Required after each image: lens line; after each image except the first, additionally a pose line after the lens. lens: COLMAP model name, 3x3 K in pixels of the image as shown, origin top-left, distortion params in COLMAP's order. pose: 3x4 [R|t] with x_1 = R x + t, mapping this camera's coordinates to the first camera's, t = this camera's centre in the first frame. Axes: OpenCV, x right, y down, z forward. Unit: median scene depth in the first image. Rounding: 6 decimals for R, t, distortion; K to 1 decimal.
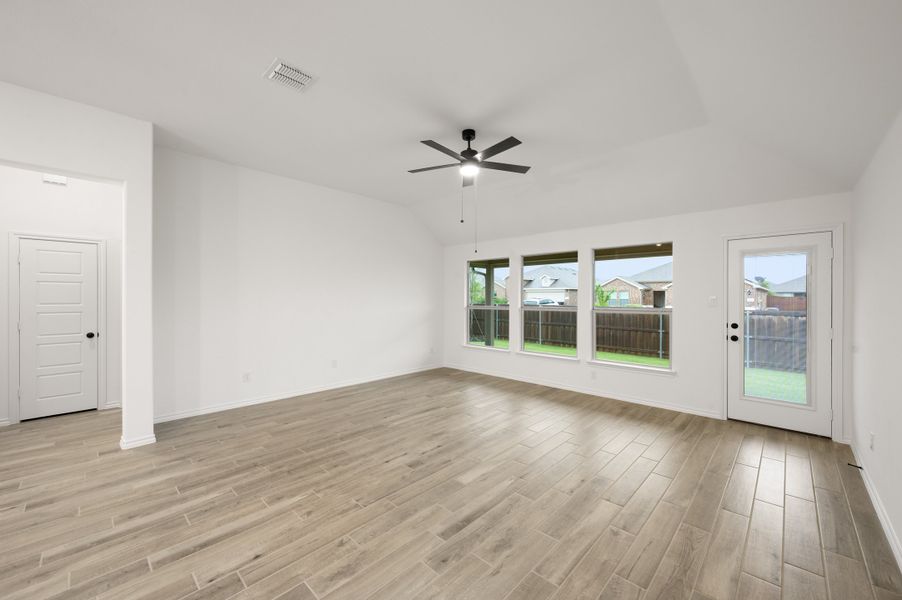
lens RADIAL K [[355.0, 0, 451.8], [0, 355.0, 297.6], [0, 0, 1]] dist [0.000674, -0.000001]
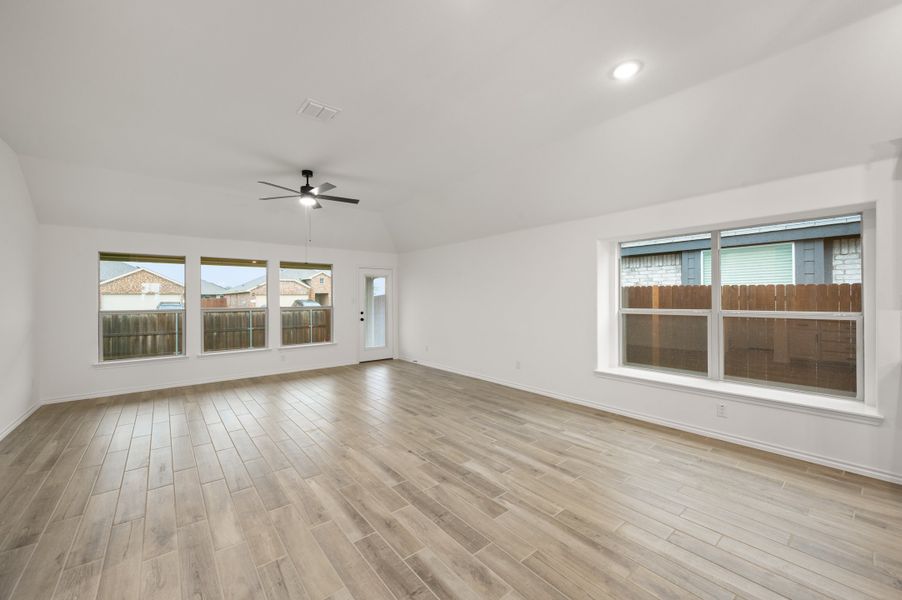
lens RADIAL K [[355.0, 0, 451.8], [0, 355.0, 297.6], [0, 0, 1]] dist [0.000674, -0.000001]
pose [[0.123670, -0.001366, 0.992322, -1.273593], [0.006044, 0.999982, 0.000623, -0.002156], [-0.992305, 0.005921, 0.123676, 0.340895]]
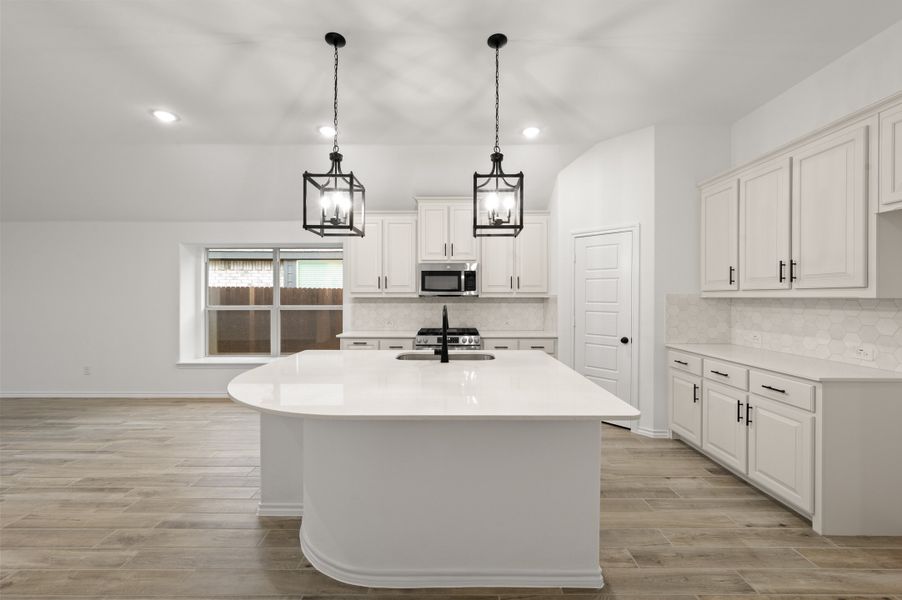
lens RADIAL K [[355.0, 0, 451.8], [0, 355.0, 297.6], [0, 0, 1]] dist [0.000674, -0.000001]
pose [[-0.688307, -0.002593, 0.725414, -1.721880], [0.000155, 0.999993, 0.003721, 0.003505], [-0.725419, 0.002673, -0.688302, 0.154134]]
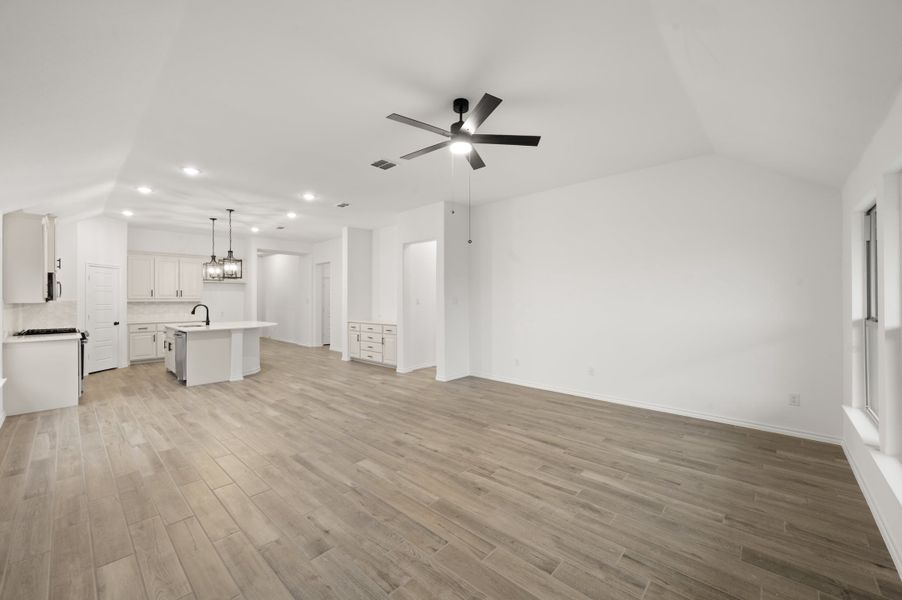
lens RADIAL K [[355.0, 0, 451.8], [0, 355.0, 297.6], [0, 0, 1]] dist [0.000674, -0.000001]
pose [[0.017562, -0.005549, -0.999830, 0.957353], [0.004003, 0.999977, -0.005480, 0.001052], [0.999838, -0.003906, 0.017584, 1.039804]]
